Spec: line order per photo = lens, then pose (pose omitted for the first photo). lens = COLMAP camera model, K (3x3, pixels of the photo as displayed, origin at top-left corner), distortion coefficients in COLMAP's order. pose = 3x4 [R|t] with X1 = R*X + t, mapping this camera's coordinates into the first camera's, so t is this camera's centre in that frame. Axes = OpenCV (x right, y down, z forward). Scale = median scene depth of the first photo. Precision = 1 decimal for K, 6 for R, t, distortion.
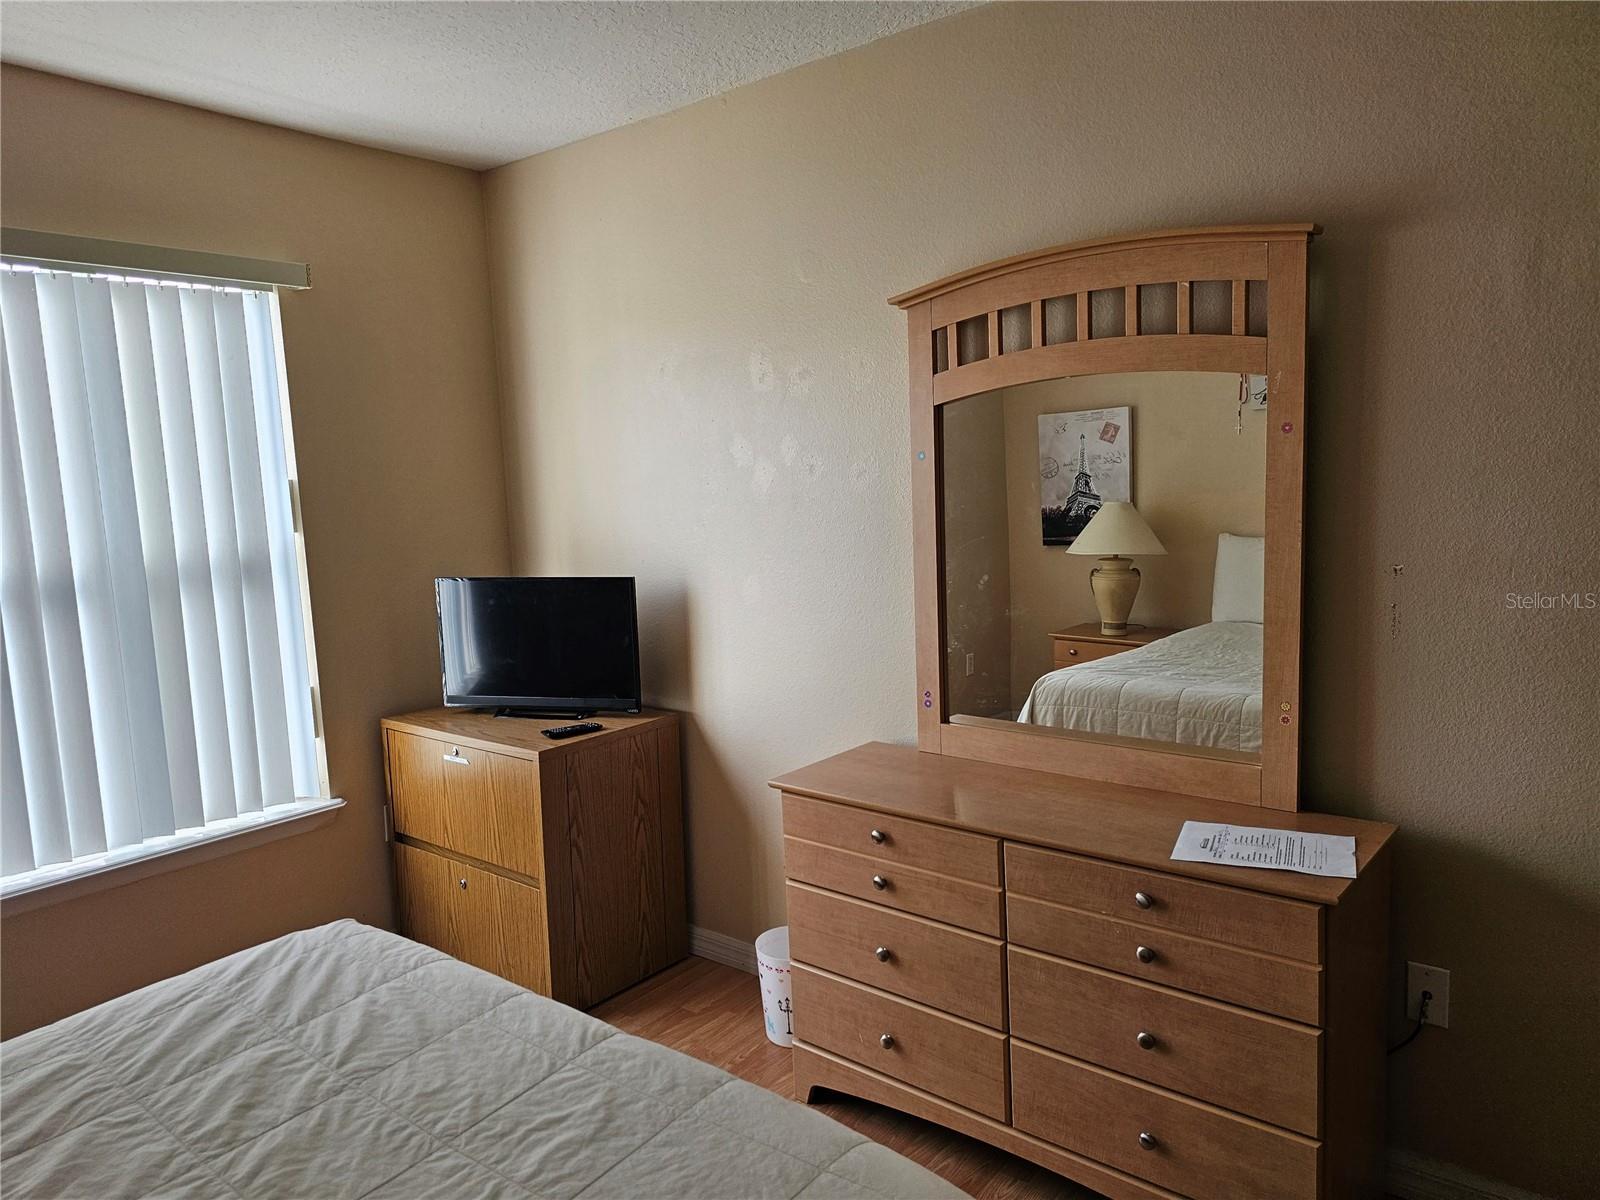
lens RADIAL K [[1063.9, 0, 800.0], [0, 1063.9, 600.0], [0, 0, 1]] dist [0.074336, -0.073528]
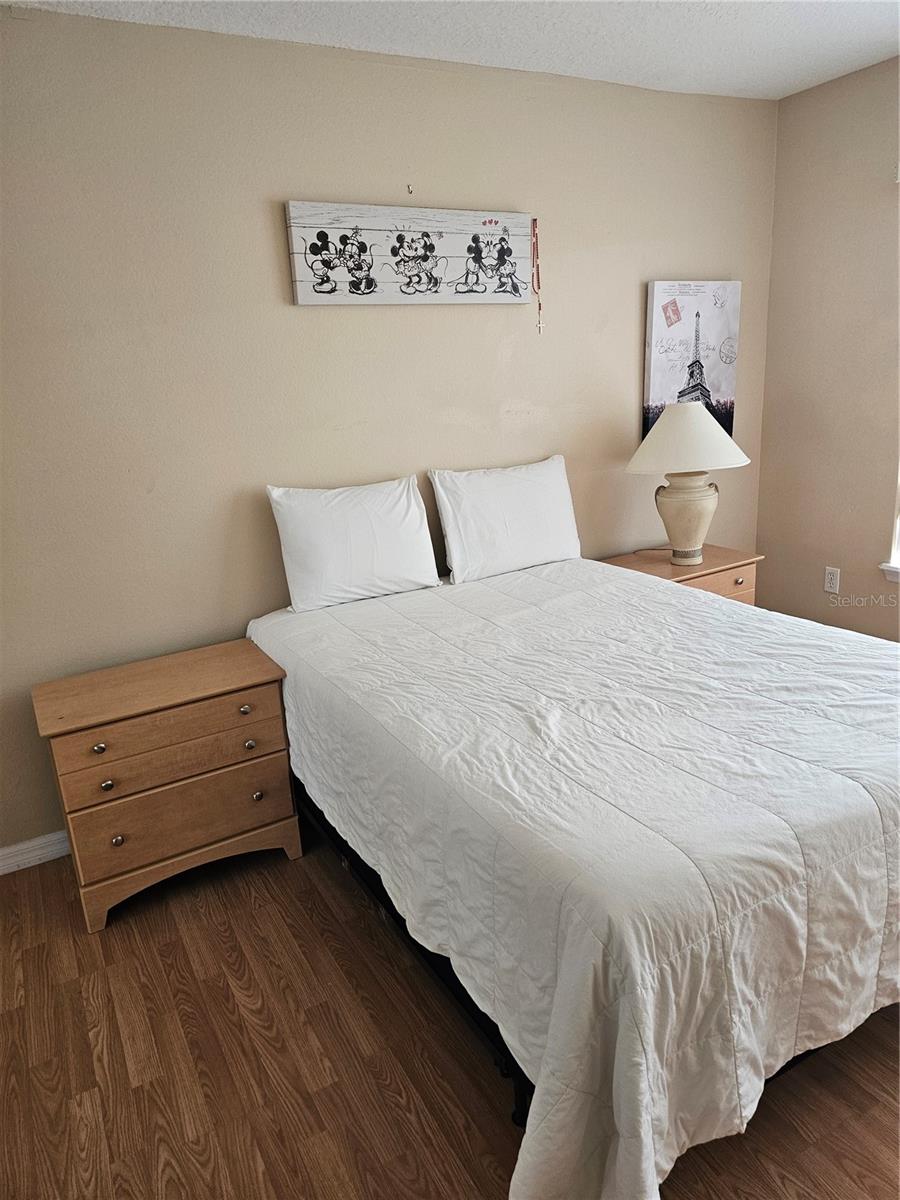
lens RADIAL K [[797.9, 0, 450.0], [0, 797.9, 600.0], [0, 0, 1]] dist [0.074336, -0.073528]
pose [[-0.350276, 0.323394, -0.879047, 0.826614], [-0.050388, 0.930639, 0.362453, -0.136997], [0.935290, 0.171252, -0.309685, 0.844083]]
